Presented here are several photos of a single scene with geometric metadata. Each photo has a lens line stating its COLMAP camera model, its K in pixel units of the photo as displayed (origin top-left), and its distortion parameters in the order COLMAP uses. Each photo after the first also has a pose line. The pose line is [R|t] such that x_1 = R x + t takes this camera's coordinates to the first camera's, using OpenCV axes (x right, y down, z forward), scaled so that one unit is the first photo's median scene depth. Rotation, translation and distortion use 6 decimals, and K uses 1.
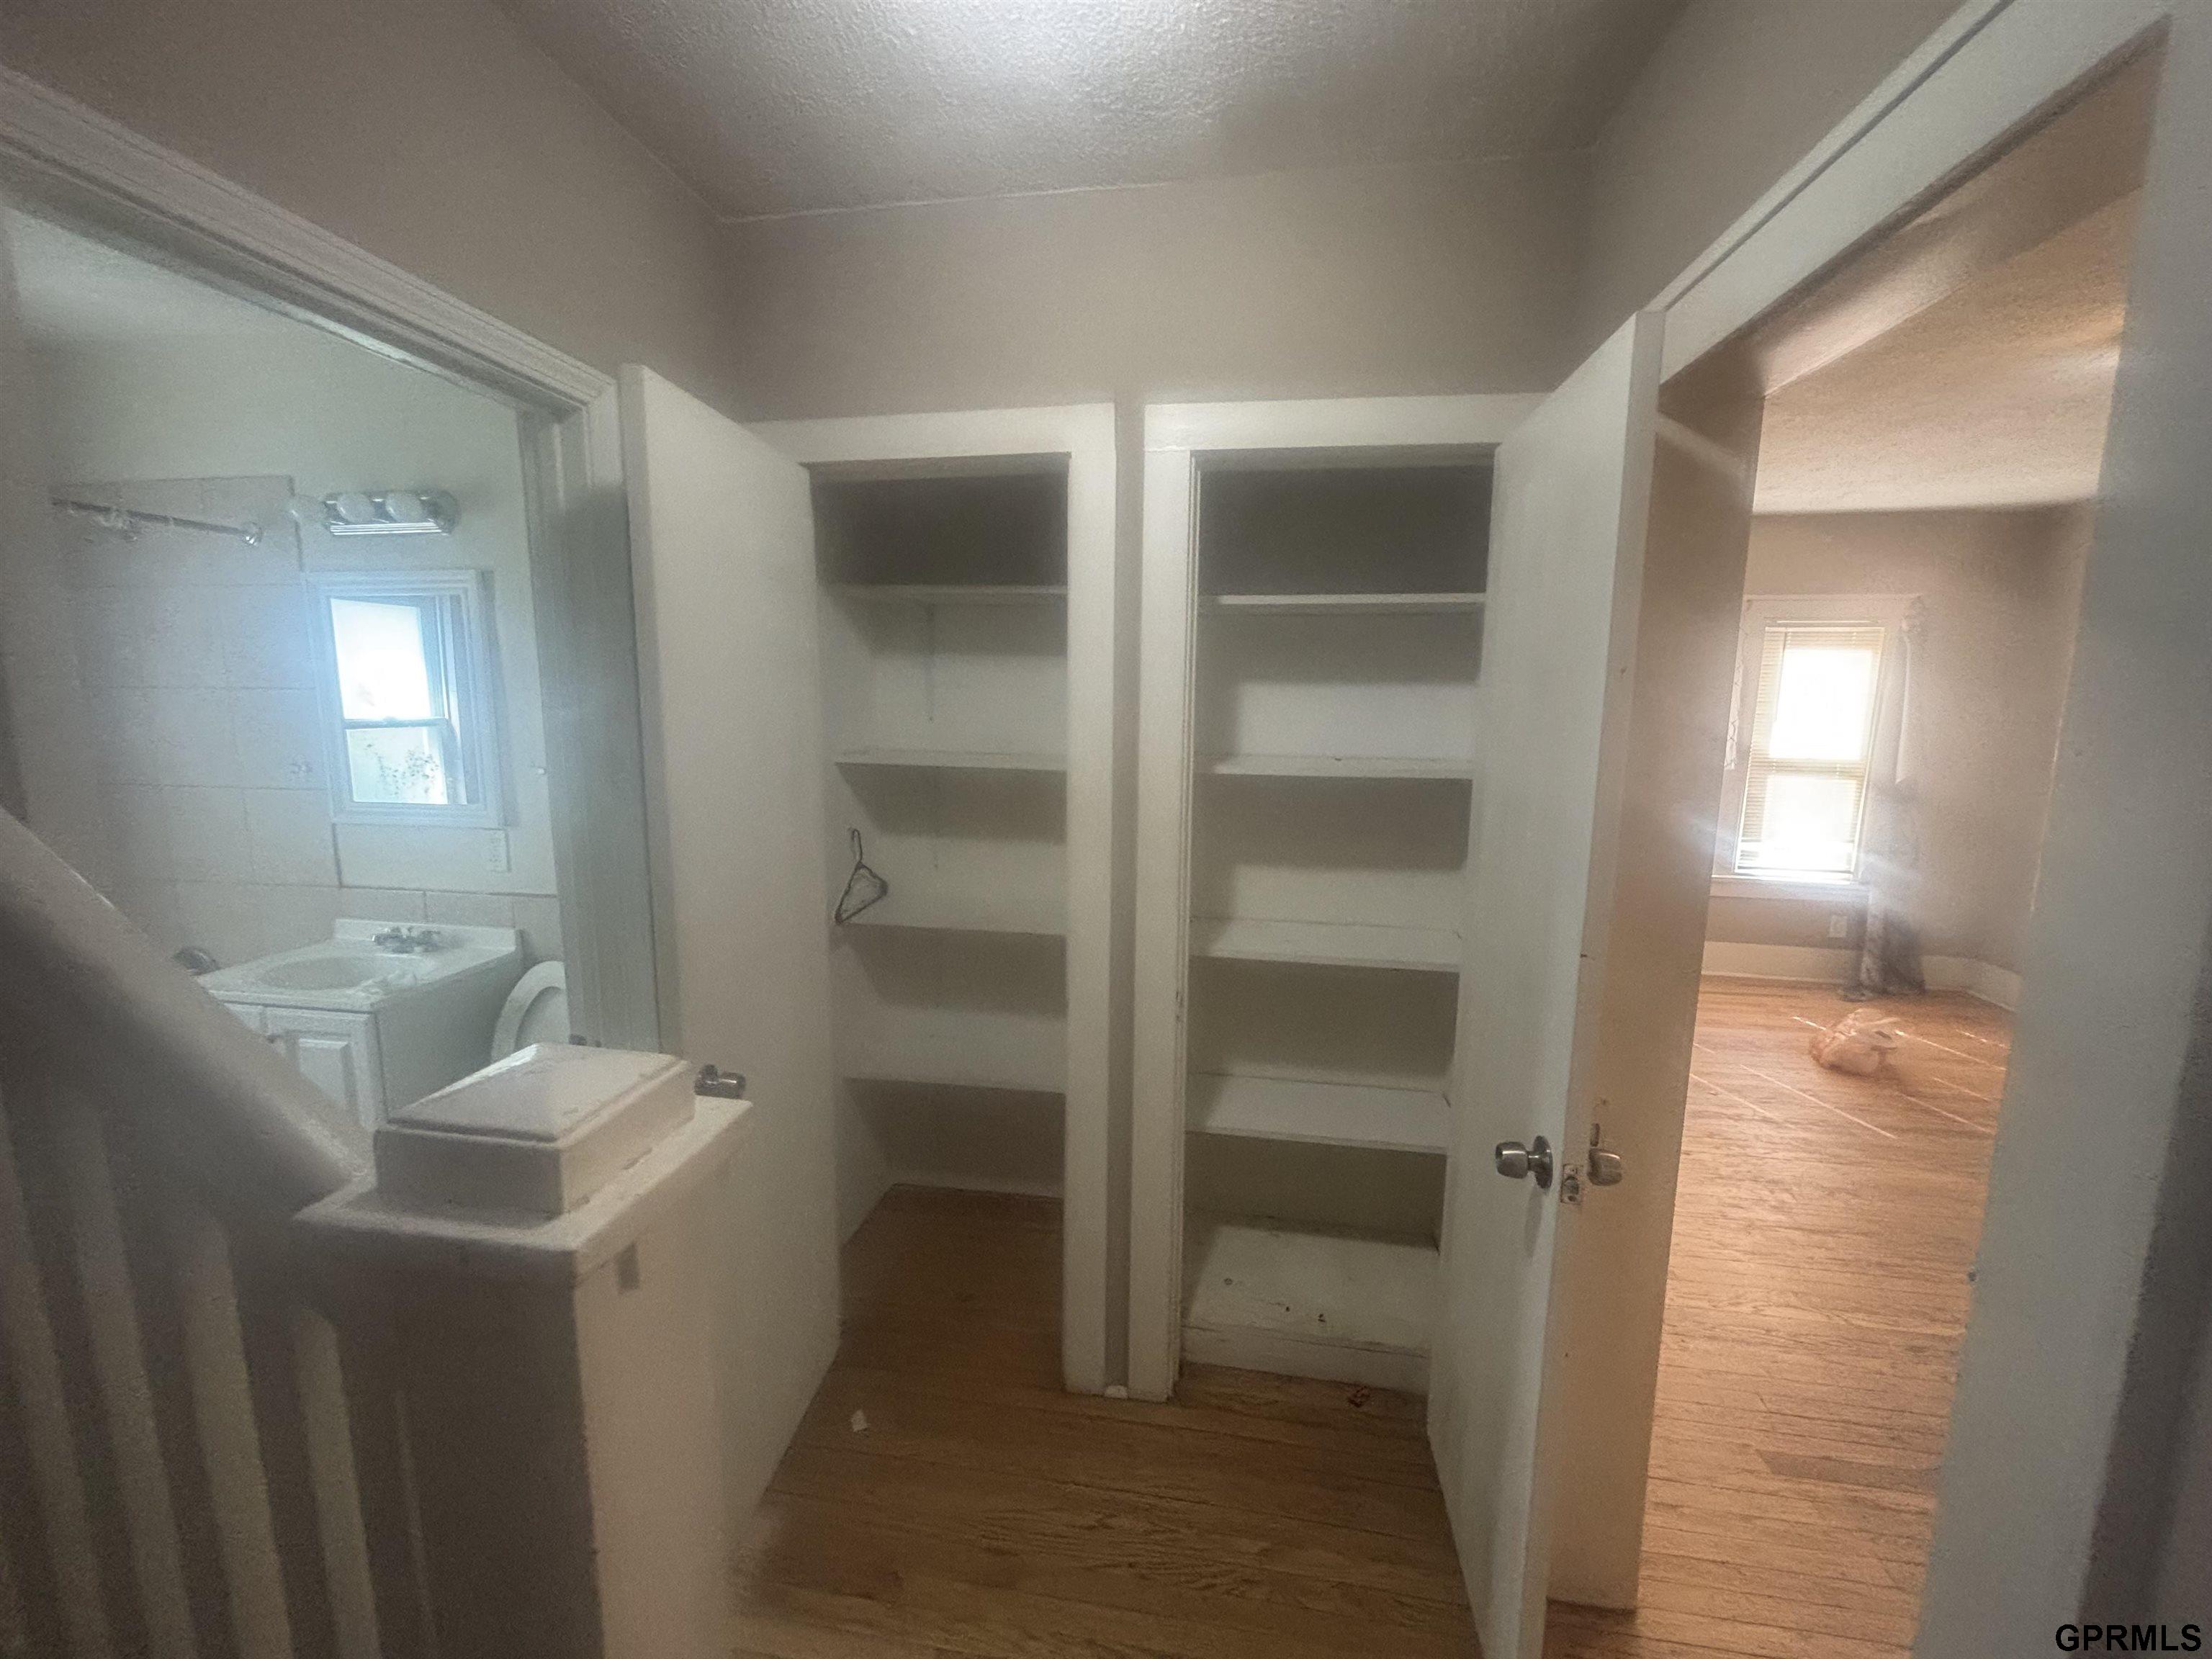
lens RADIAL K [[890.6, 0, 1092.8], [0, 890.6, 837.5], [0, 0, 1]] dist [0.000278, 0.000090]
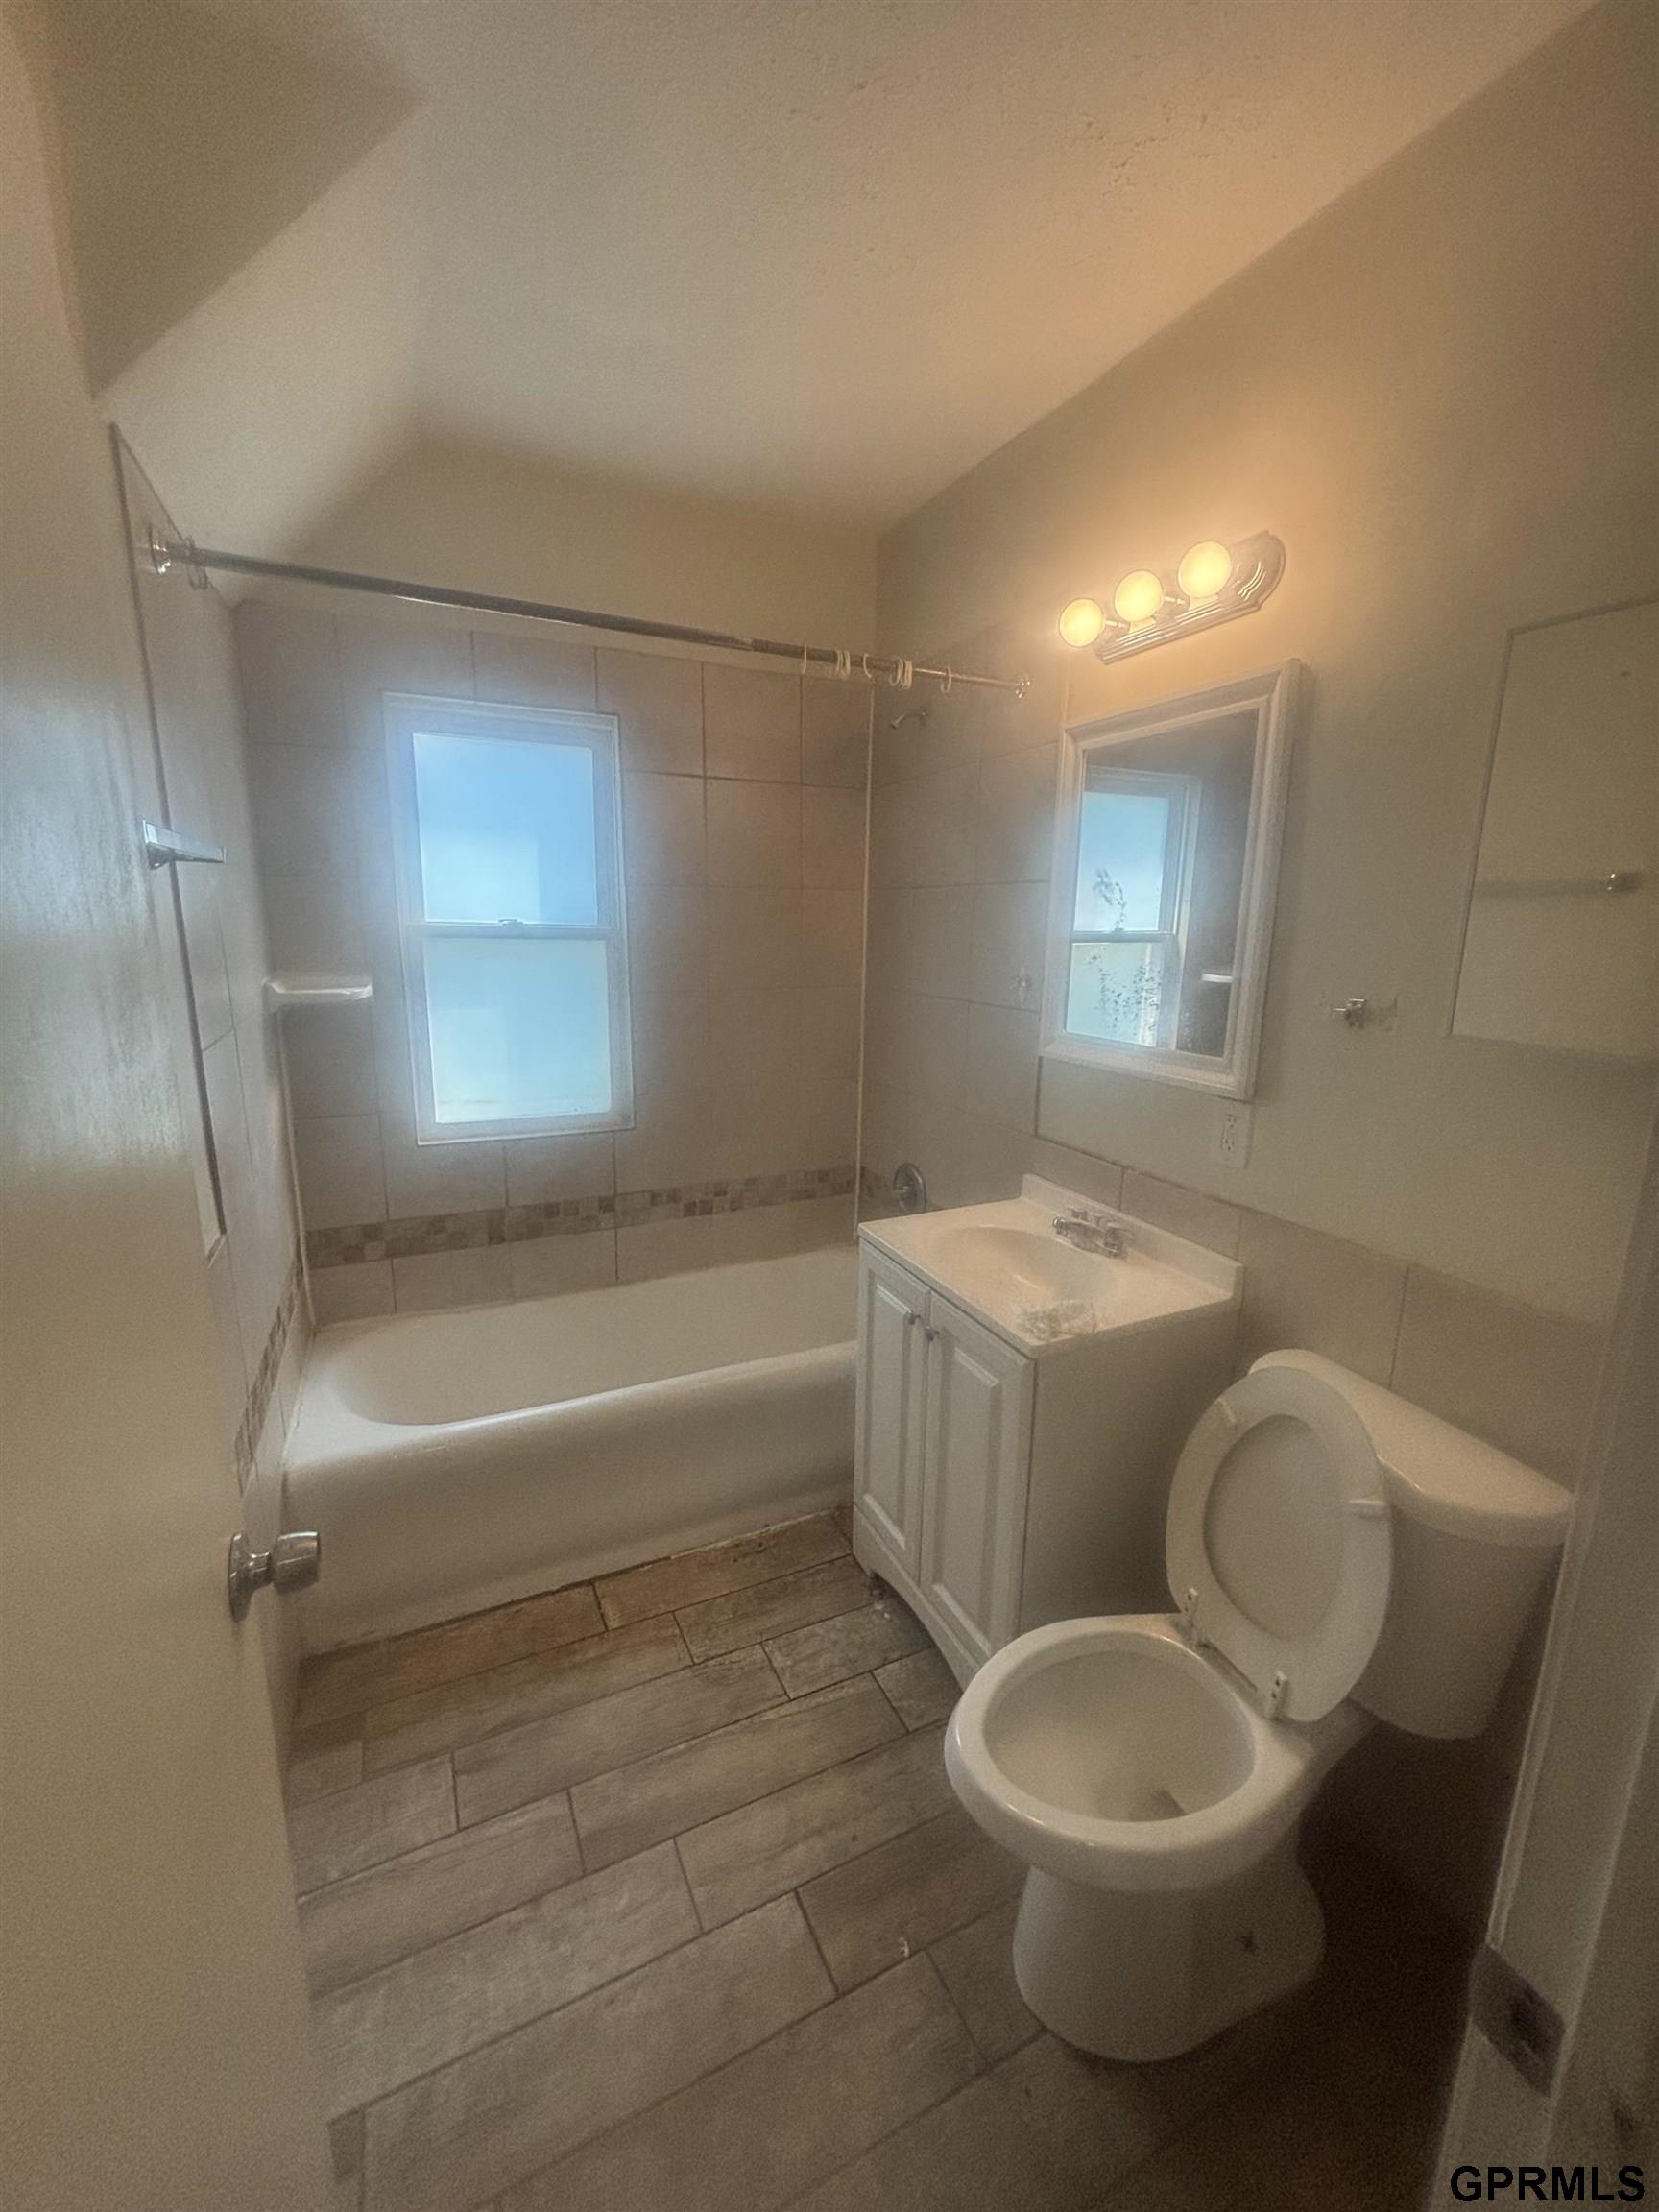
lens RADIAL K [[890.6, 0, 822.4], [0, 890.6, 1104.5], [0, 0, 1]] dist [0.000278, 0.000090]
pose [[0.567243, 0.165311, -0.806789, -0.329997], [-0.135948, 0.985003, 0.106244, -0.032405], [0.812252, 0.049415, 0.581209, 0.399572]]
